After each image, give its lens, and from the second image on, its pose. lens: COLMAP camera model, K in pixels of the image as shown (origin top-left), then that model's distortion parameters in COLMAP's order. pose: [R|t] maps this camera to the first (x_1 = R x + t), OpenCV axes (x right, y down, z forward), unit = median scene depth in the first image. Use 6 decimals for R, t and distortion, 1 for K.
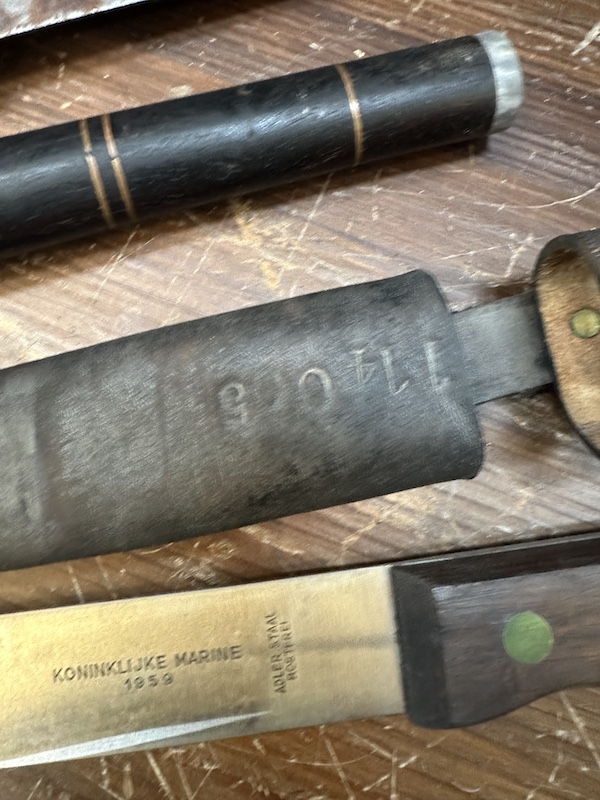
lens RADIAL K [[563.9, 0, 258.5], [0, 563.9, 374.3], [0, 0, 1]] dist [-0.024997, 0.011925]
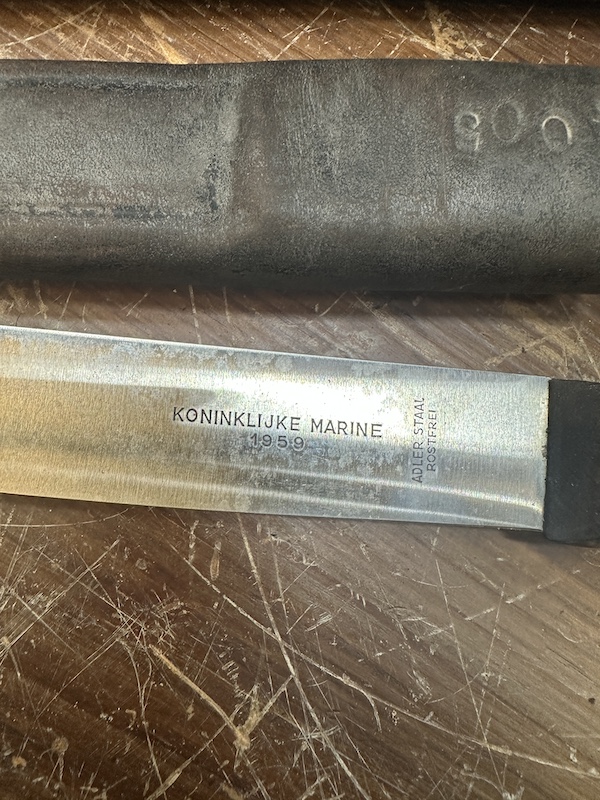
lens RADIAL K [[563.9, 0, 258.5], [0, 563.9, 374.3], [0, 0, 1]] dist [-0.024997, 0.011925]
pose [[0.972943, 0.219835, 0.071091, -0.296635], [-0.217243, 0.975195, -0.042431, 0.462832], [-0.078656, 0.025839, 0.996567, 0.096715]]
